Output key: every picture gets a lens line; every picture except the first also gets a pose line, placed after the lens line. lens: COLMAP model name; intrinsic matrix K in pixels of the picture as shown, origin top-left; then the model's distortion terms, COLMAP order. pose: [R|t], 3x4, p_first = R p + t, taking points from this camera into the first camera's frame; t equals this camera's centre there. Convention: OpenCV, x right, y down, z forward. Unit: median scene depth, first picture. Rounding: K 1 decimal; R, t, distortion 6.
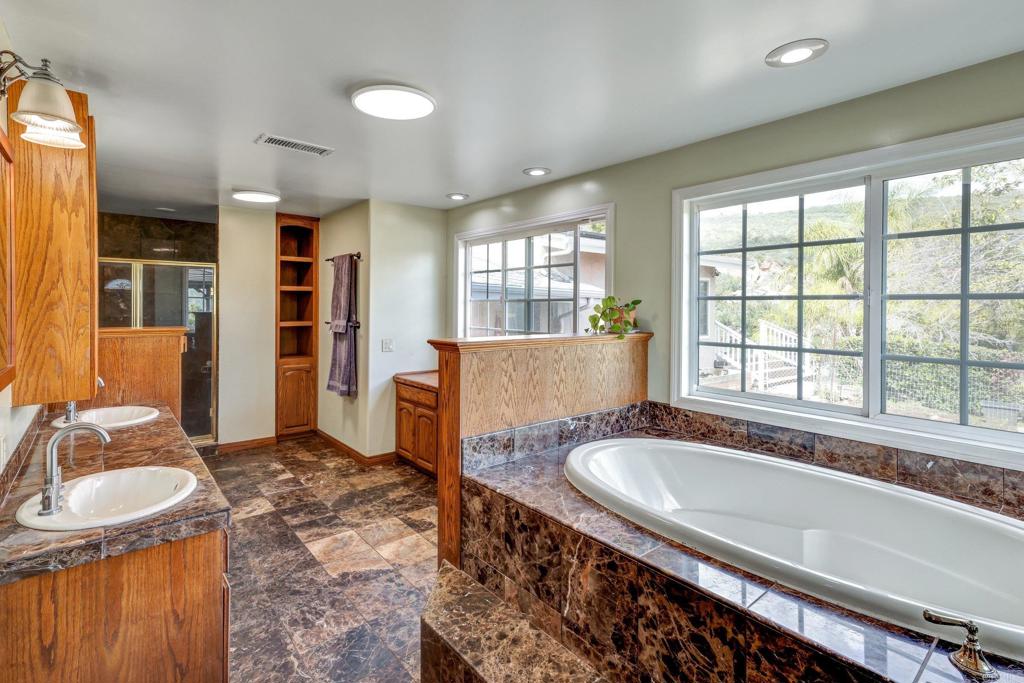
lens RADIAL K [[484.3, 0, 516.4], [0, 484.3, 311.2], [0, 0, 1]] dist [0.001165, 0.000214]
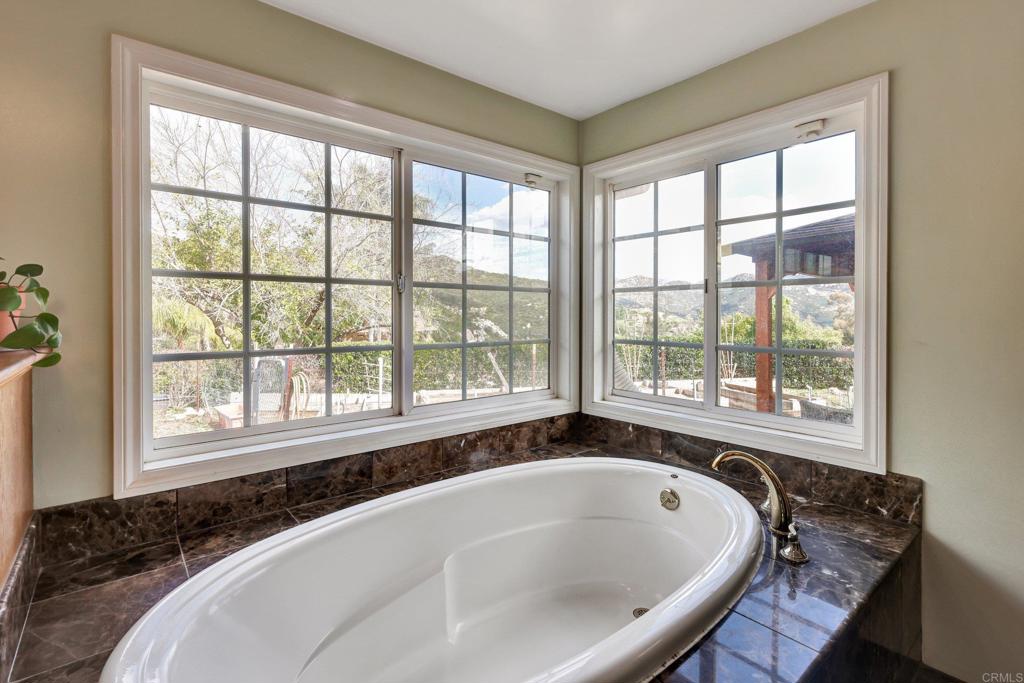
lens RADIAL K [[484.3, 0, 516.4], [0, 484.3, 311.2], [0, 0, 1]] dist [0.001165, 0.000214]
pose [[-0.003072, -0.001545, 0.999994, -0.181417], [0.007457, 0.999971, 0.001568, 0.023324], [-0.999967, 0.007462, -0.003061, 0.771075]]
